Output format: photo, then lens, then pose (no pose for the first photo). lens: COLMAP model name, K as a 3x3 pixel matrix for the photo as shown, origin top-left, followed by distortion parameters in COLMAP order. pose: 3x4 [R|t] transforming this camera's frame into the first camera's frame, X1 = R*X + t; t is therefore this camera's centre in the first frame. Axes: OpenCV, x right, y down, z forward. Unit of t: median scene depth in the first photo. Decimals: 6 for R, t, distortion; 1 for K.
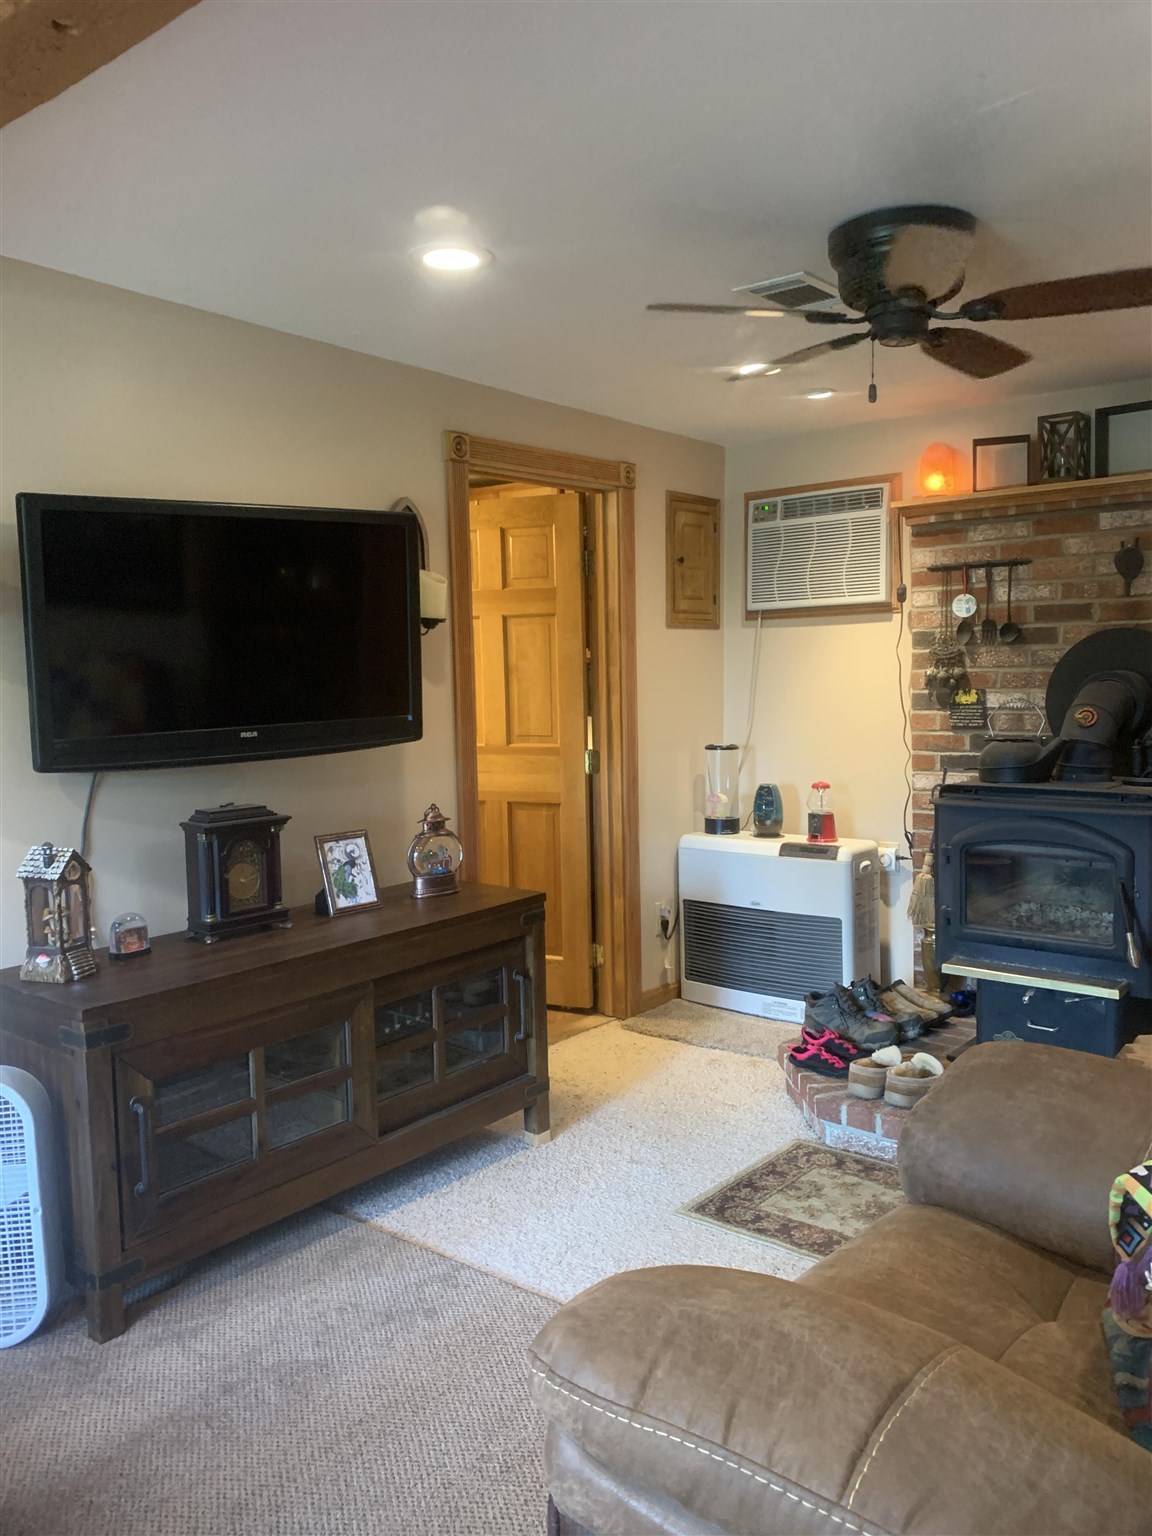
lens RADIAL K [[1165.3, 0, 583.4], [0, 1165.3, 766.1], [0, 0, 1]] dist [0.029458, -0.046490]
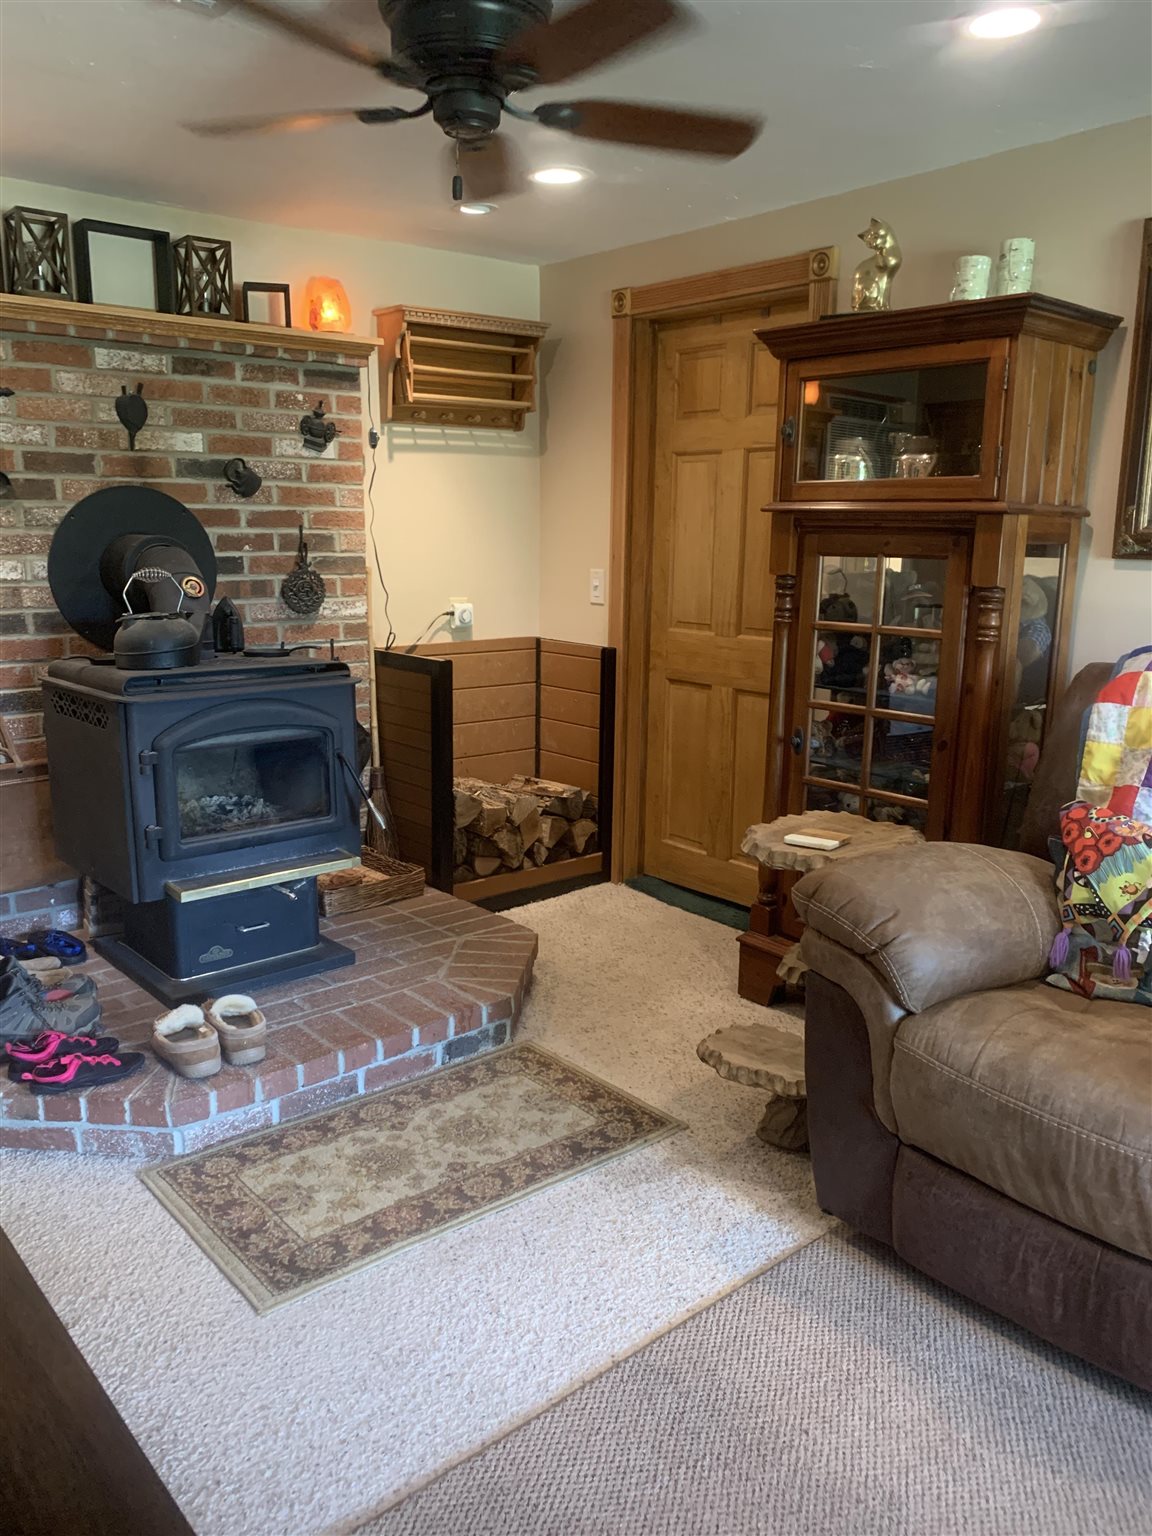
lens RADIAL K [[1165.3, 0, 580.9], [0, 1165.3, 774.2], [0, 0, 1]] dist [0.029458, -0.046490]
pose [[0.187463, -0.187049, 0.964298, -0.376309], [0.065226, 0.981905, 0.177784, -0.038222], [-0.980104, 0.029569, 0.196271, 0.491174]]
